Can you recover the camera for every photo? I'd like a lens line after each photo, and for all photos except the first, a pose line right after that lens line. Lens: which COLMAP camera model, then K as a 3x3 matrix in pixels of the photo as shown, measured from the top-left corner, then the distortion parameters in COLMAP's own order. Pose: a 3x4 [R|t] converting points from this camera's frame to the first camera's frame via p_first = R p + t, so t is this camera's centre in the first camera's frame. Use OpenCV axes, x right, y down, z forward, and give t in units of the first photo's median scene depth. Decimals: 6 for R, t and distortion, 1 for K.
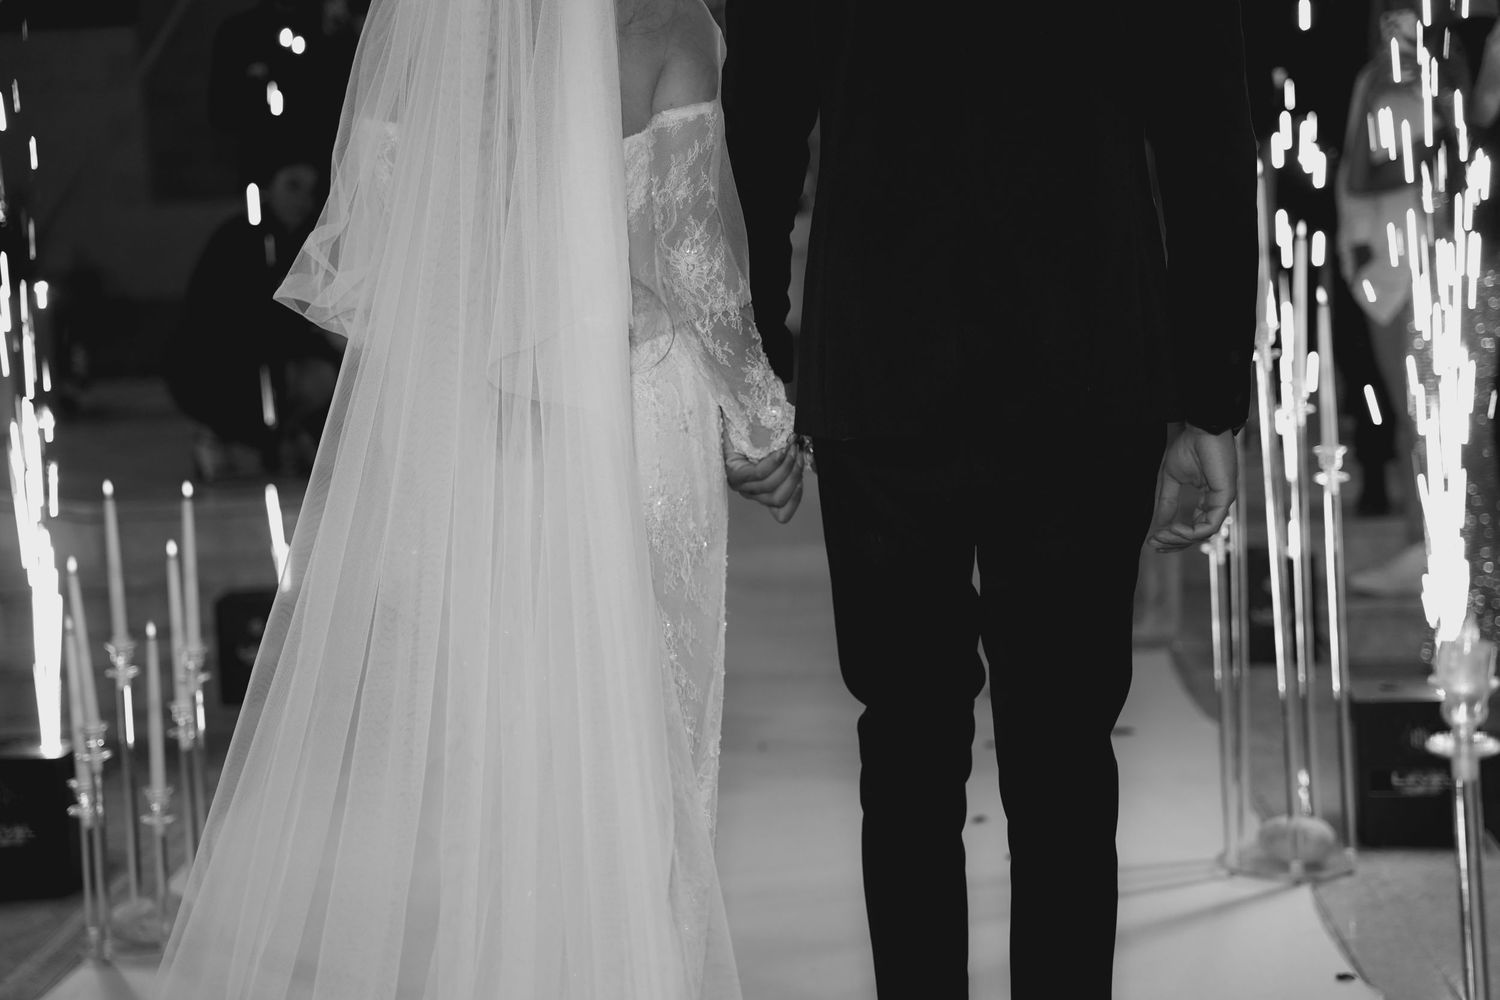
lens RADIAL K [[2905.3, 0, 750.0], [0, 2905.3, 500.0], [0, 0, 1]] dist [0.017938, 0.032255]
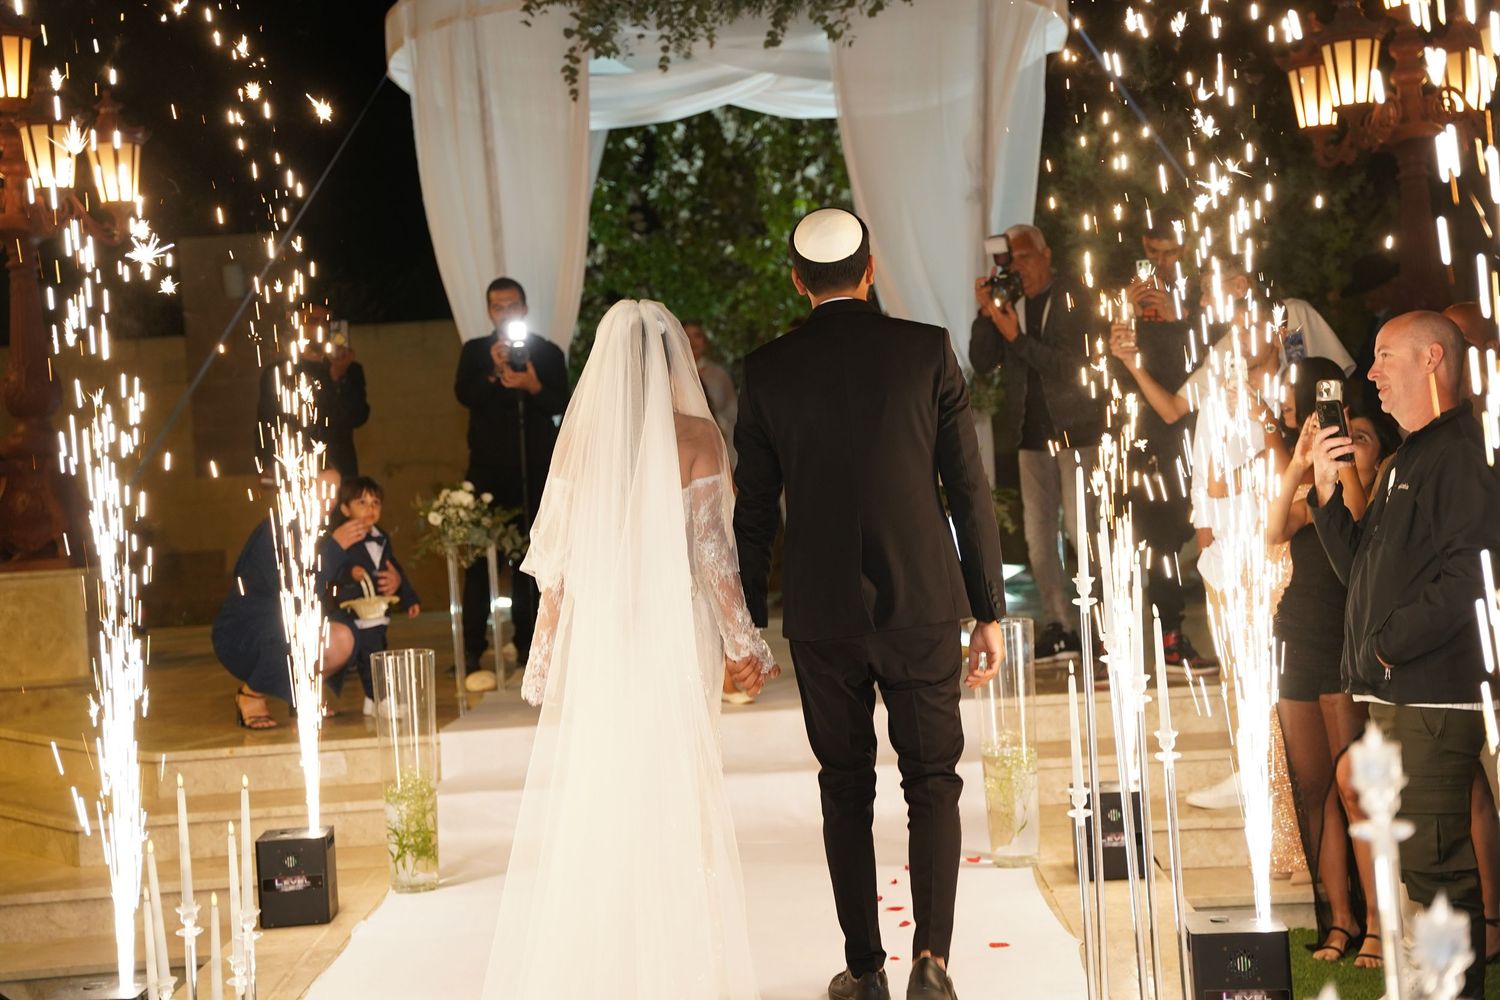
lens RADIAL K [[2345.8, 0, 750.0], [0, 2345.8, 500.0], [0, 0, 1]] dist [-0.032196, -0.048974]
pose [[0.999695, -0.011680, 0.021737, -0.027624], [0.014197, 0.992731, -0.119517, 0.082136], [-0.020183, 0.119789, 0.992594, -0.665897]]
